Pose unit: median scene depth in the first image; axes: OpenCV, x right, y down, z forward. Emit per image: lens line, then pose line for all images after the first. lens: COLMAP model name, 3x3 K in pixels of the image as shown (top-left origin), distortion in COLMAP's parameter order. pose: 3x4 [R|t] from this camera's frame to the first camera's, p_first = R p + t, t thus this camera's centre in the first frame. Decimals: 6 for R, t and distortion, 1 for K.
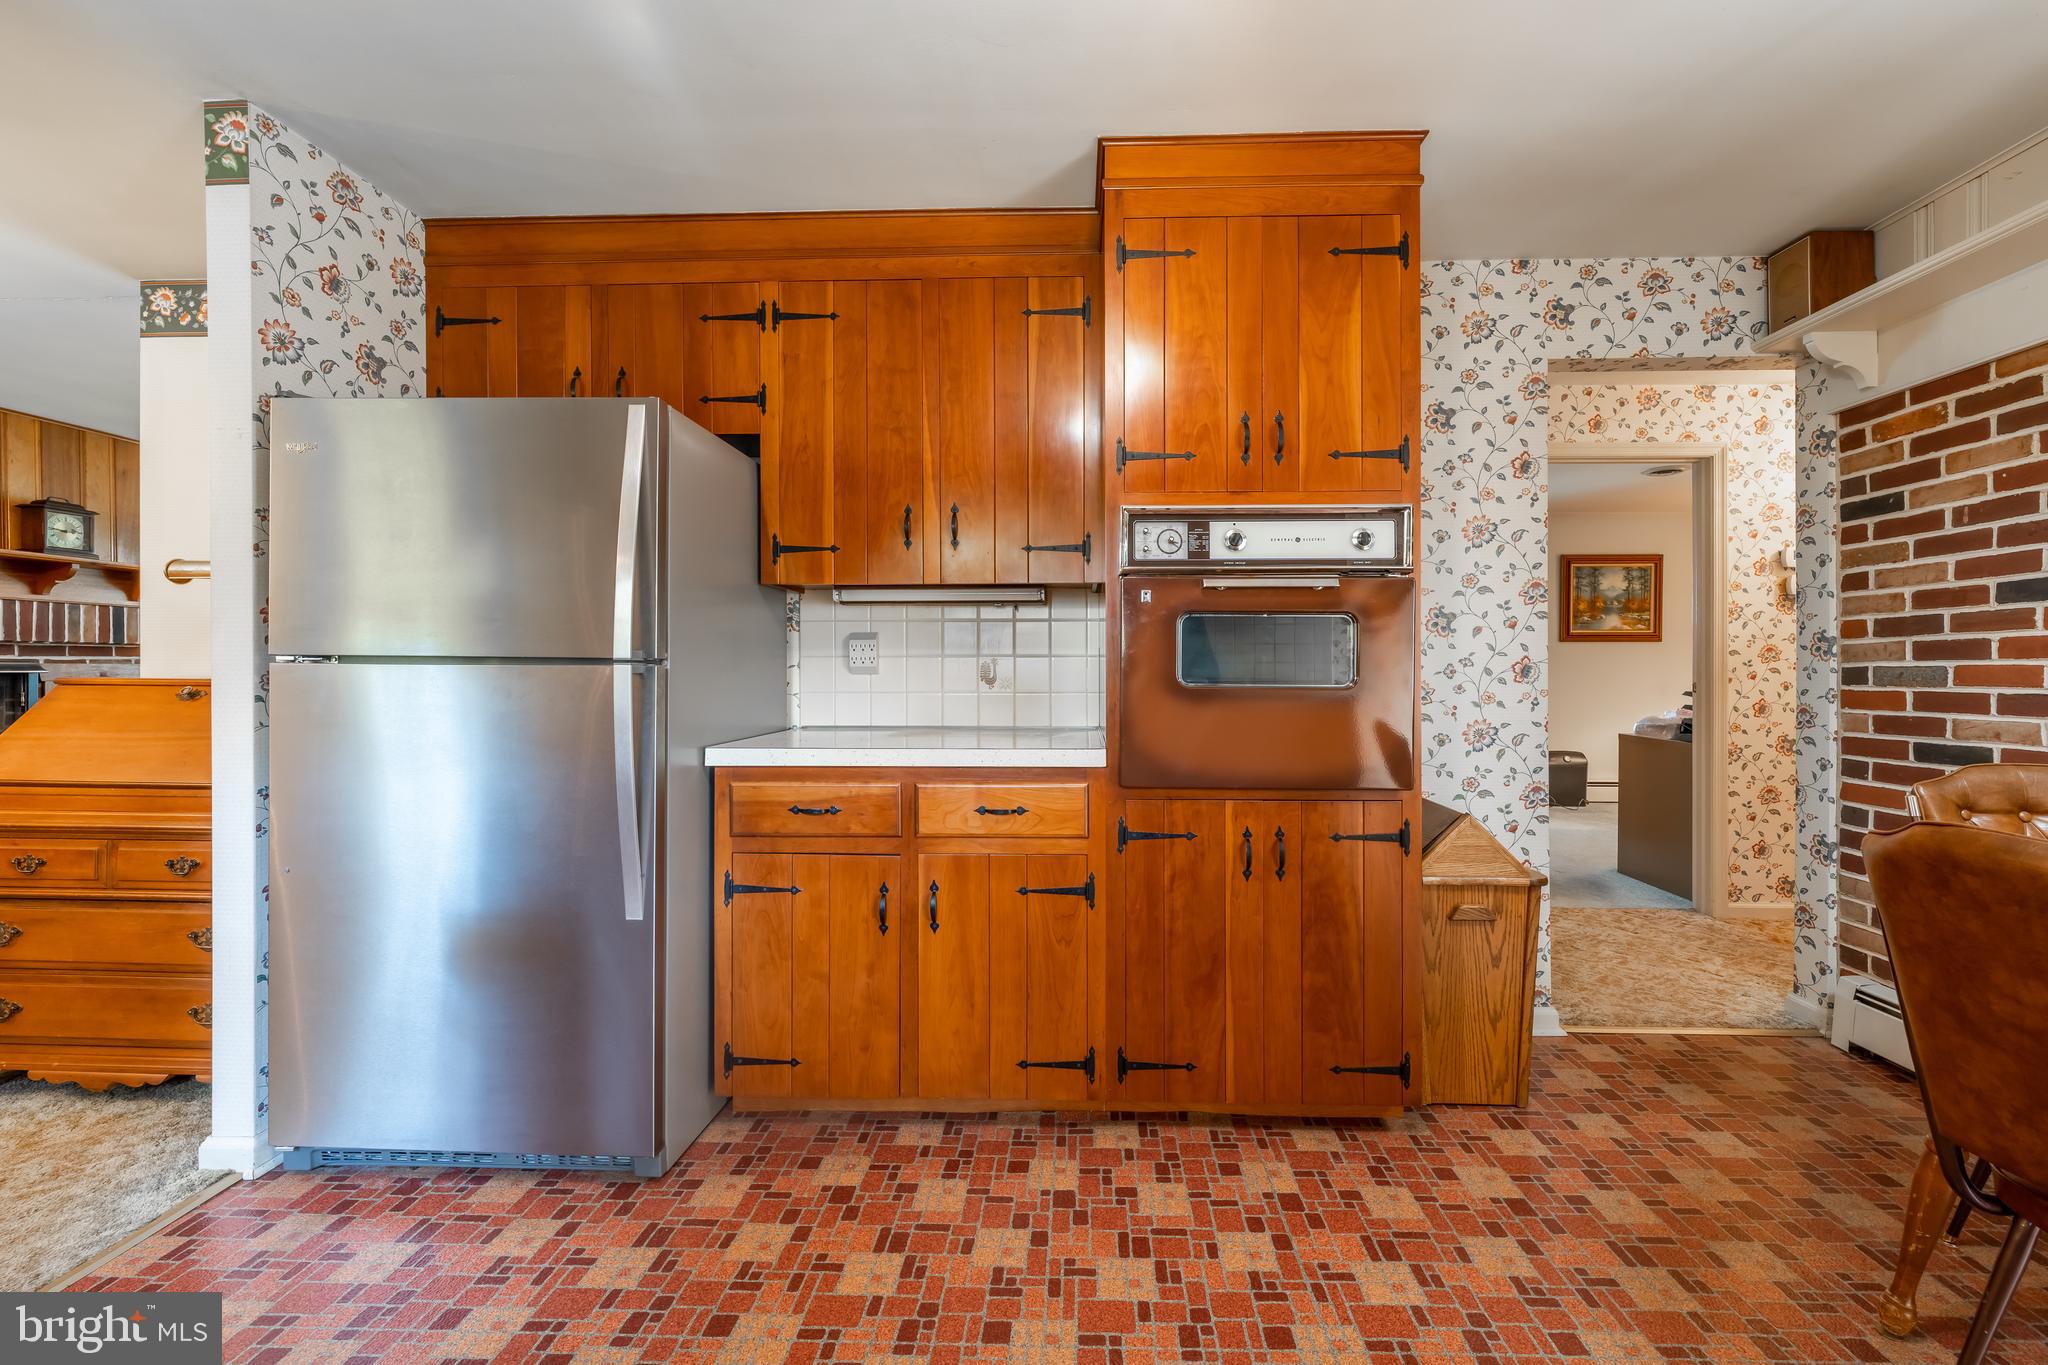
lens RADIAL K [[837.0, 0, 1054.0], [0, 837.0, 668.9], [0, 0, 1]] dist [0.002176, -0.001356]
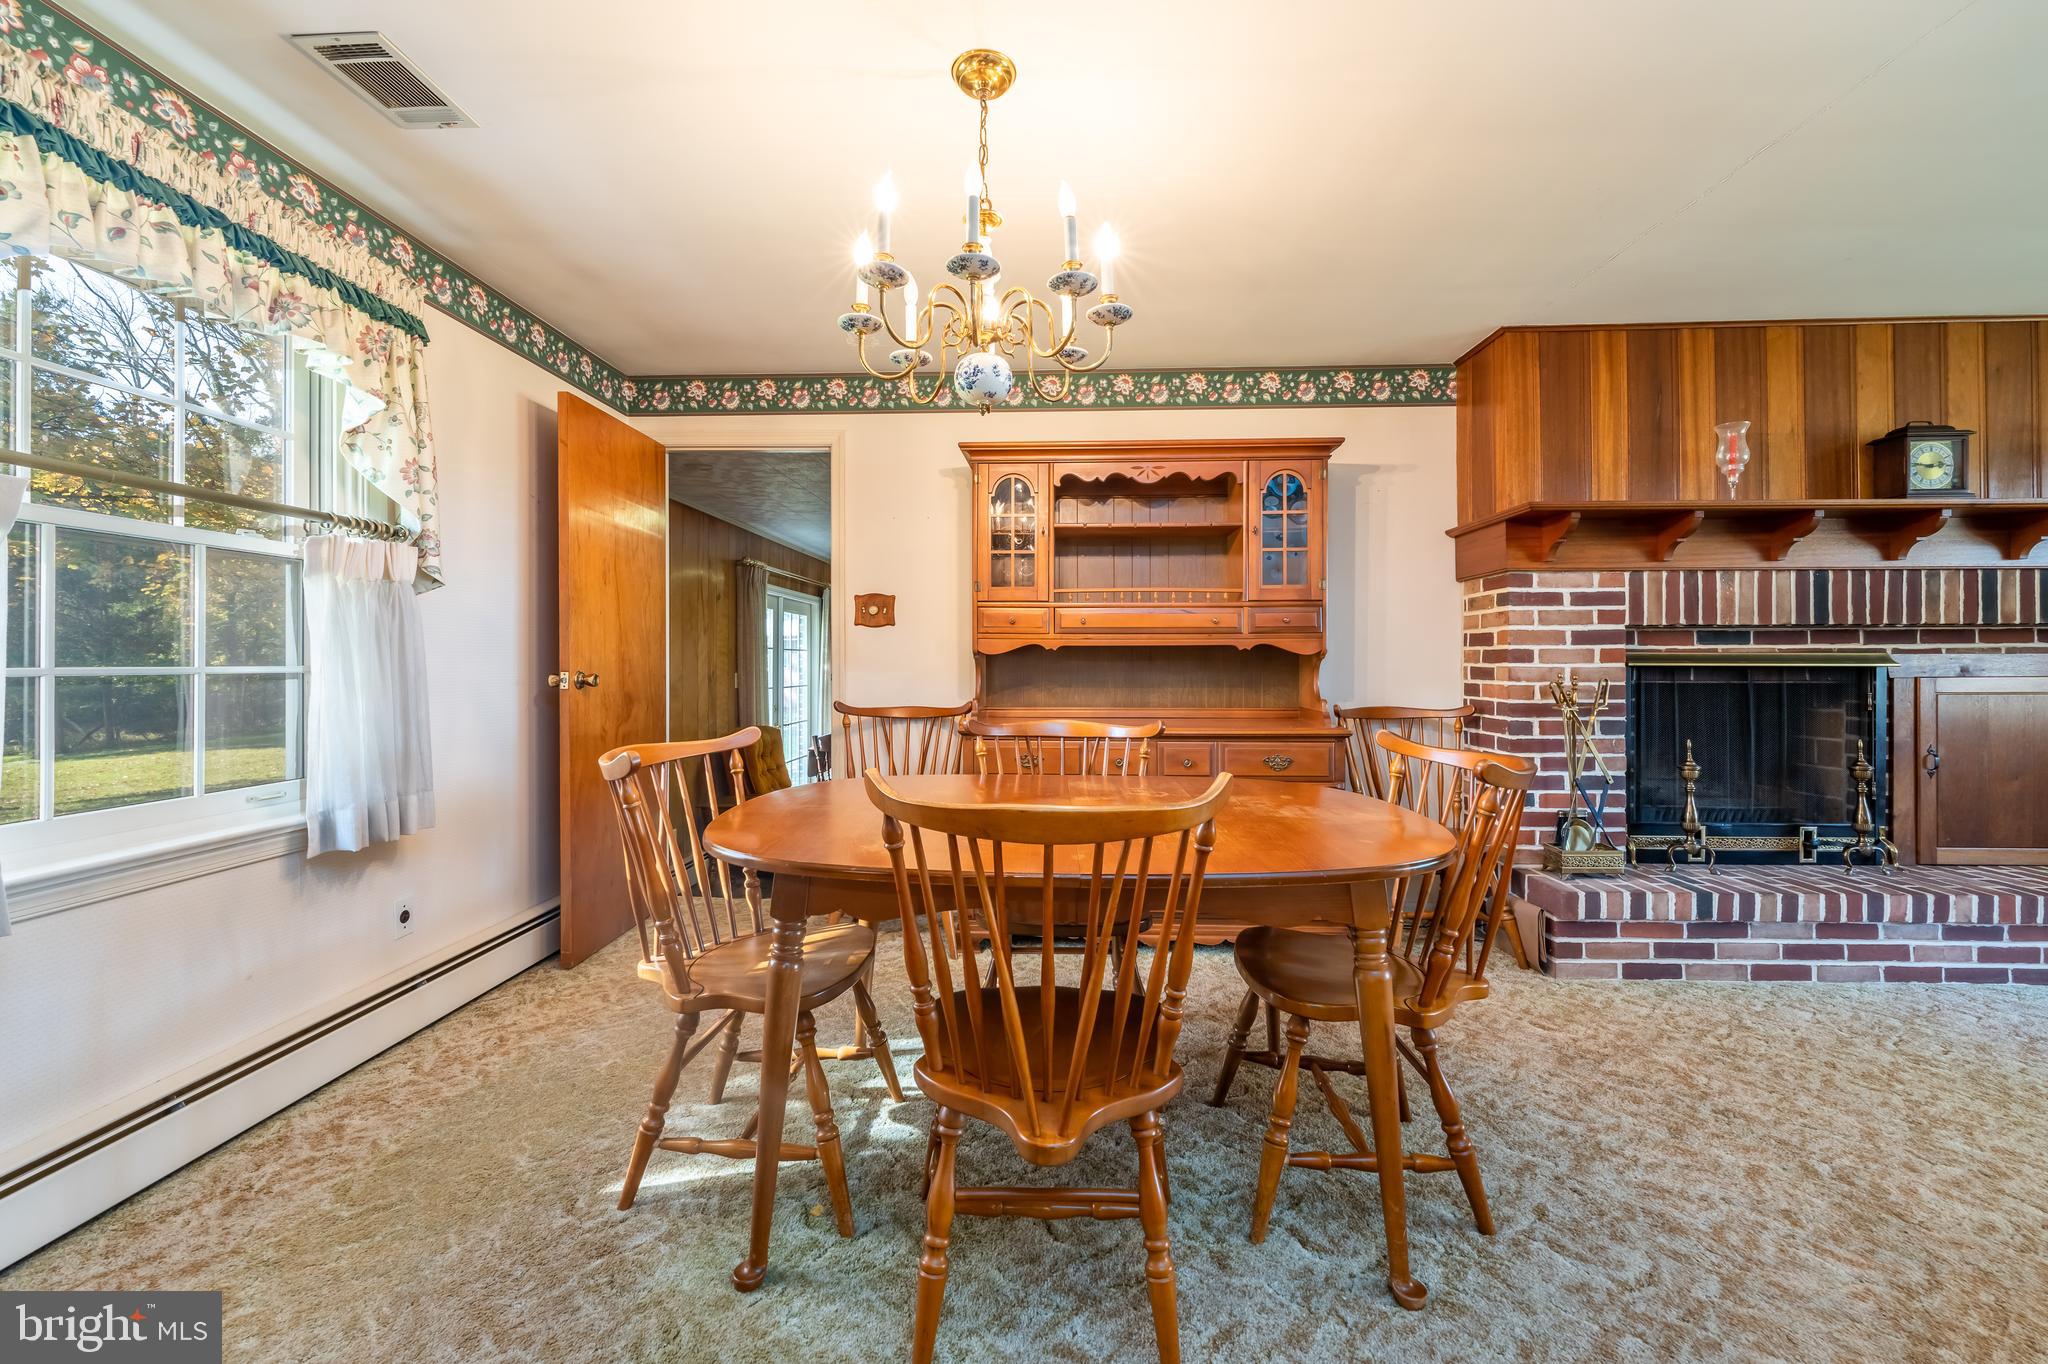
lens RADIAL K [[837.0, 0, 1026.6], [0, 837.0, 663.0], [0, 0, 1]] dist [0.002176, -0.001356]
pose [[-0.014025, 0.000360, -0.999902, -0.995703], [-0.000606, 1.000000, 0.000369, 0.003492], [0.999901, 0.000611, -0.014024, 0.534686]]
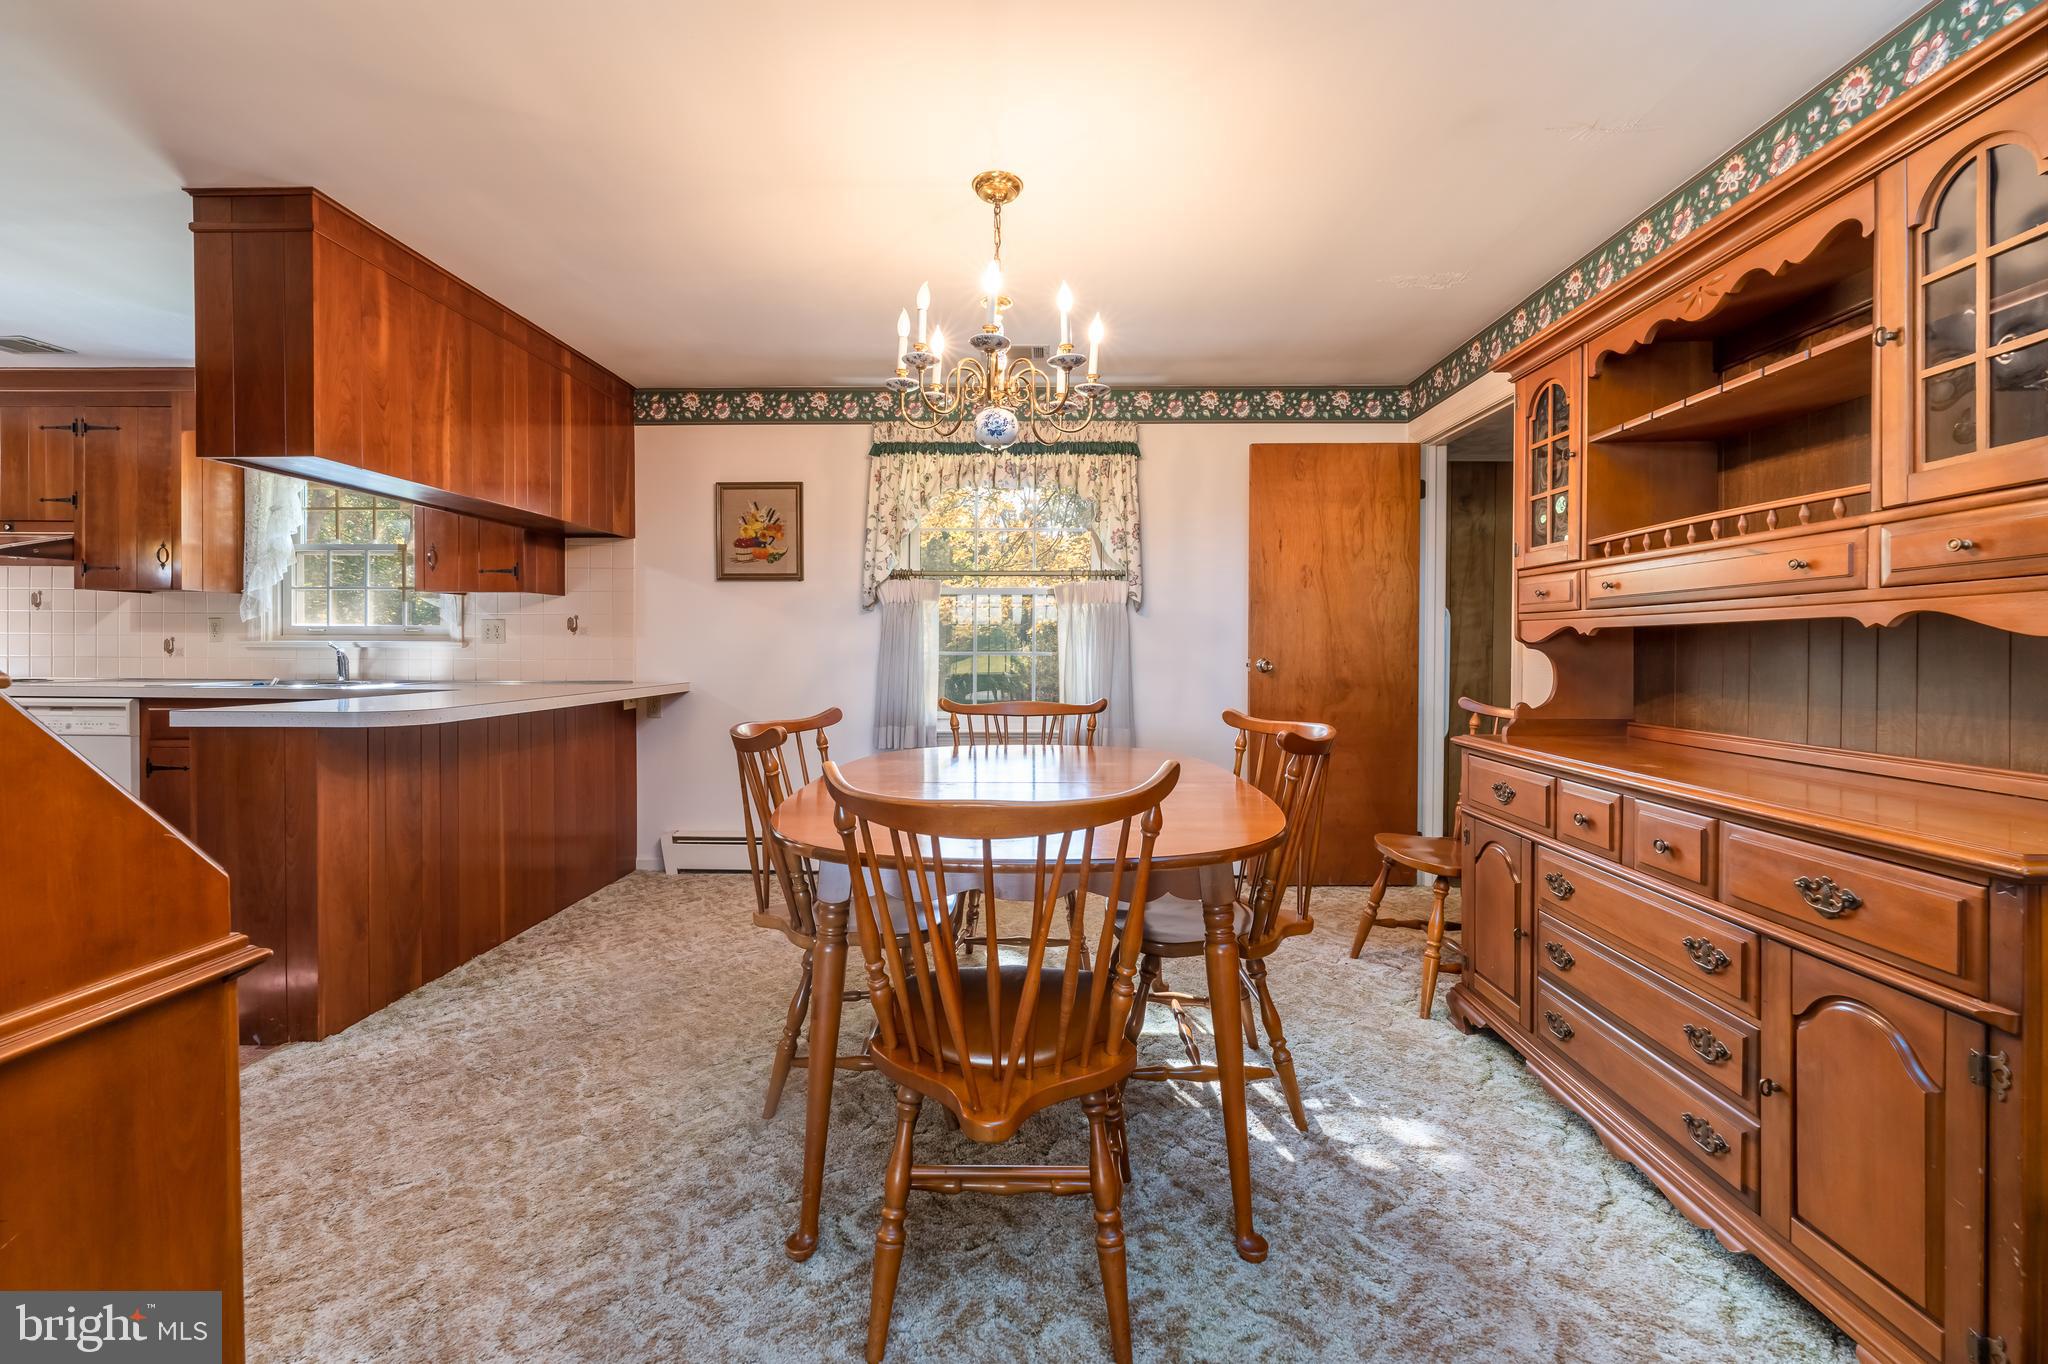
lens RADIAL K [[837.0, 0, 1033.4], [0, 837.0, 658.0], [0, 0, 1]] dist [0.002176, -0.001356]
pose [[-0.999970, -0.005204, -0.005778, -1.948821], [-0.005271, 0.999919, 0.011565, -0.001427], [0.005717, 0.011595, -0.999916, 1.626234]]
